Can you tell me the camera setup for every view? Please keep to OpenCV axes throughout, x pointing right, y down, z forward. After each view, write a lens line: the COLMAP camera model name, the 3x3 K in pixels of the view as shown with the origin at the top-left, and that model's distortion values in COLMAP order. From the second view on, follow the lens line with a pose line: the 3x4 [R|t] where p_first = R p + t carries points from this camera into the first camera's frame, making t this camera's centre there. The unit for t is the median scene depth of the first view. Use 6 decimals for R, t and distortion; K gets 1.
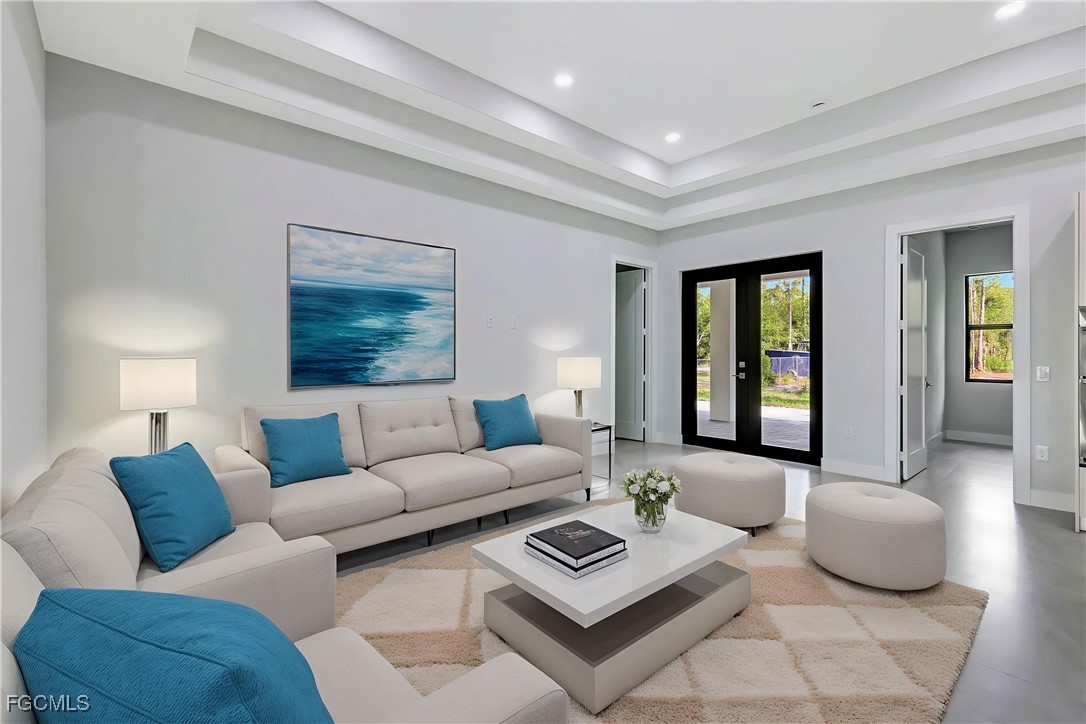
lens RADIAL K [[477.3, 0, 540.9], [0, 477.3, 355.0], [0, 0, 1]] dist [0.003889, -0.000176]
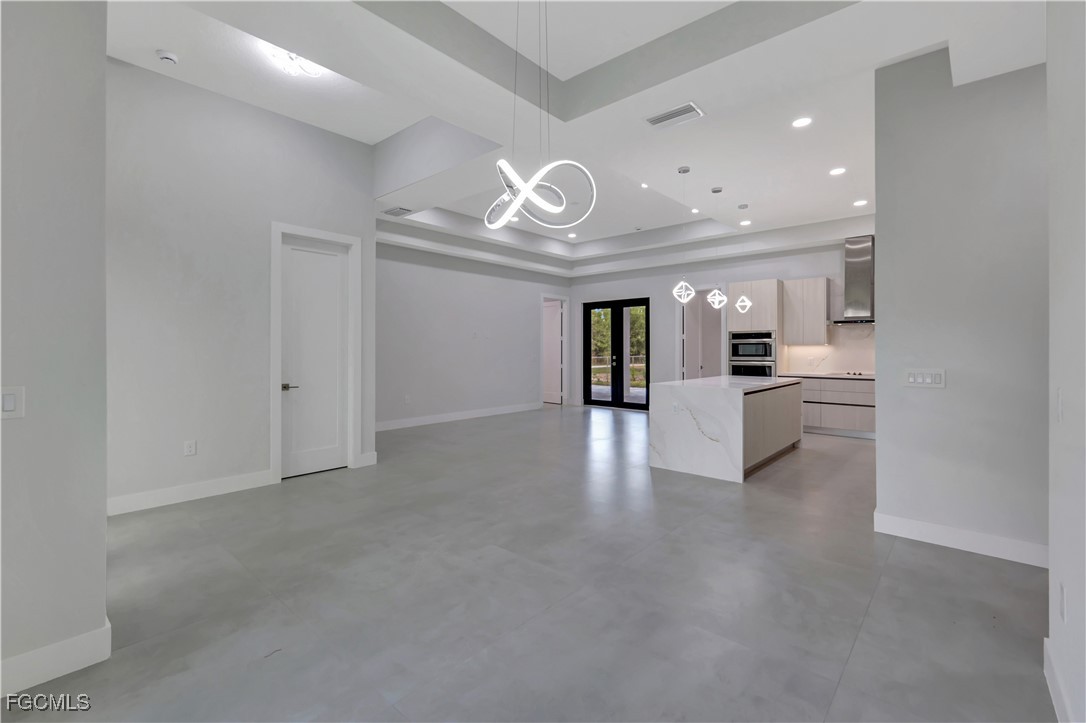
lens RADIAL K [[475.5, 0, 543.1], [0, 475.5, 356.3], [0, 0, 1]] dist [0.003975, -0.000024]
pose [[0.993880, 0.001521, 0.110458, -0.033188], [-0.000975, 0.999987, -0.005002, 0.025034], [-0.110465, 0.004863, 0.993868, -0.711364]]
